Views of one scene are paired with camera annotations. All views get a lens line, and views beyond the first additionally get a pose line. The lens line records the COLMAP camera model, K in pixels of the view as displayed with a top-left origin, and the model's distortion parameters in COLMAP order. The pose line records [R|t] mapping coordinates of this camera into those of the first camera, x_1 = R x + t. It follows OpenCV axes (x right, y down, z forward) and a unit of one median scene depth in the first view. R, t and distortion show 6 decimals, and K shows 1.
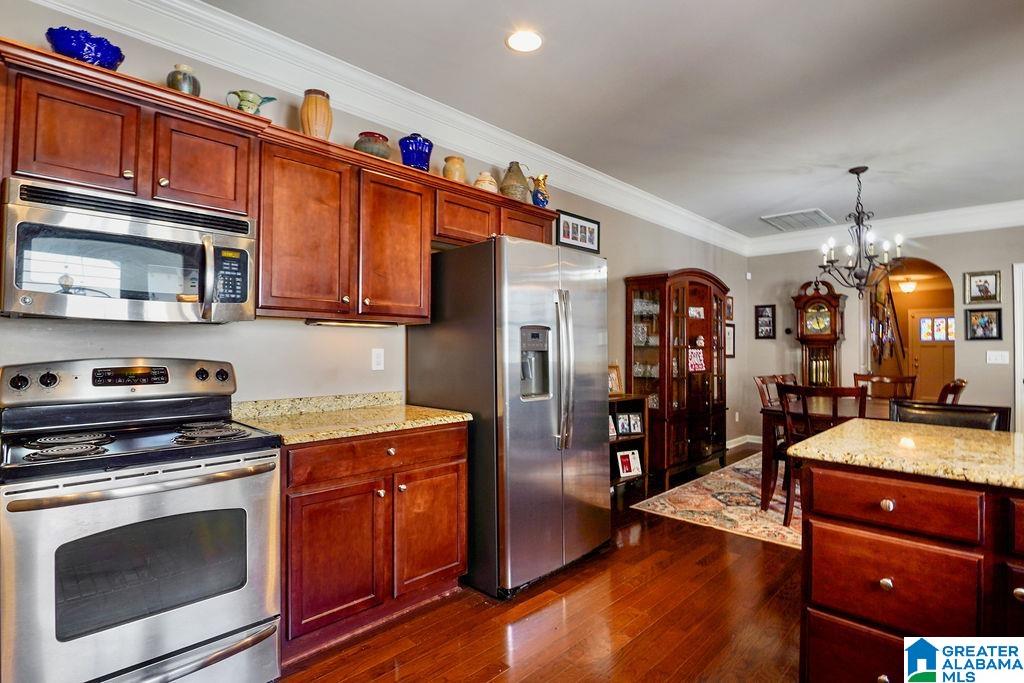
lens RADIAL K [[504.8, 0, 514.8], [0, 504.8, 338.2], [0, 0, 1]] dist [-0.024342, -0.003263]
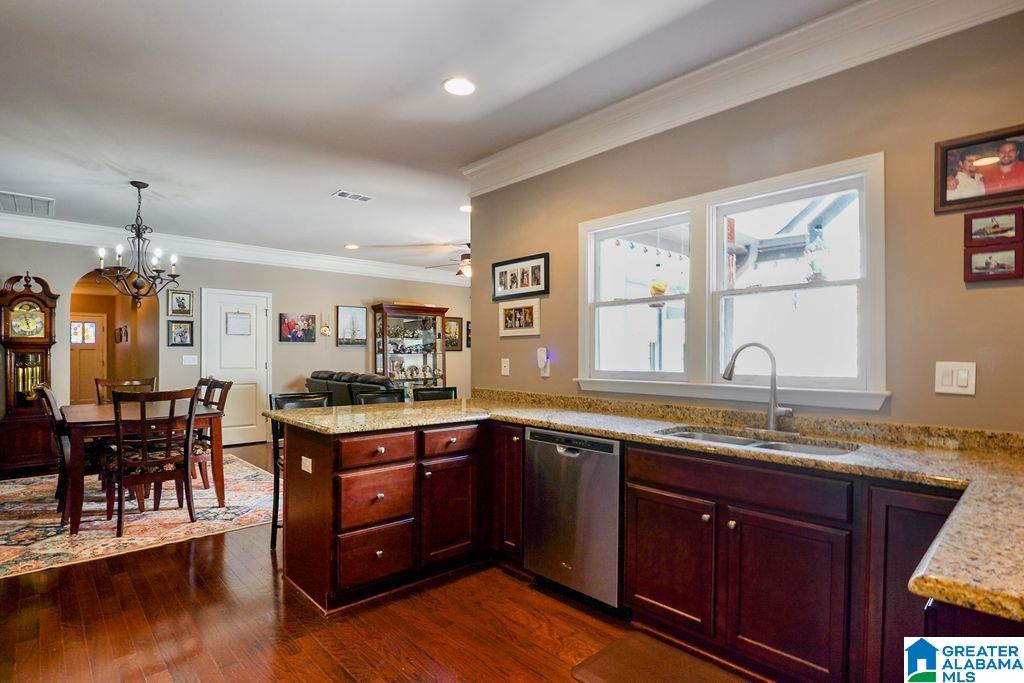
lens RADIAL K [[504.8, 0, 501.6], [0, 504.8, 358.6], [0, 0, 1]] dist [-0.024342, -0.003263]
pose [[0.052779, -0.015925, 0.998479, -0.320471], [-0.022243, 0.999606, 0.017119, -0.005056], [-0.998358, -0.023112, 0.052404, 0.172419]]
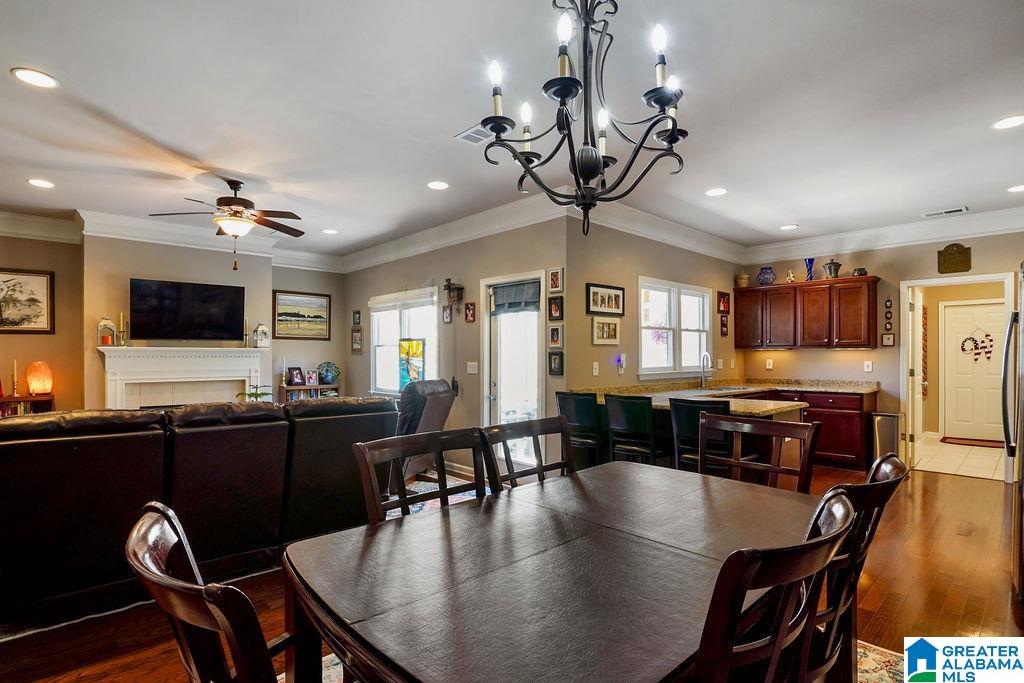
lens RADIAL K [[504.8, 0, 506.1], [0, 504.8, 354.6], [0, 0, 1]] dist [-0.024342, -0.003263]
pose [[-0.998586, -0.005636, 0.052869, 0.730943], [-0.006619, 0.999808, -0.018430, 0.015441], [-0.052755, -0.018754, -0.998431, 1.349923]]
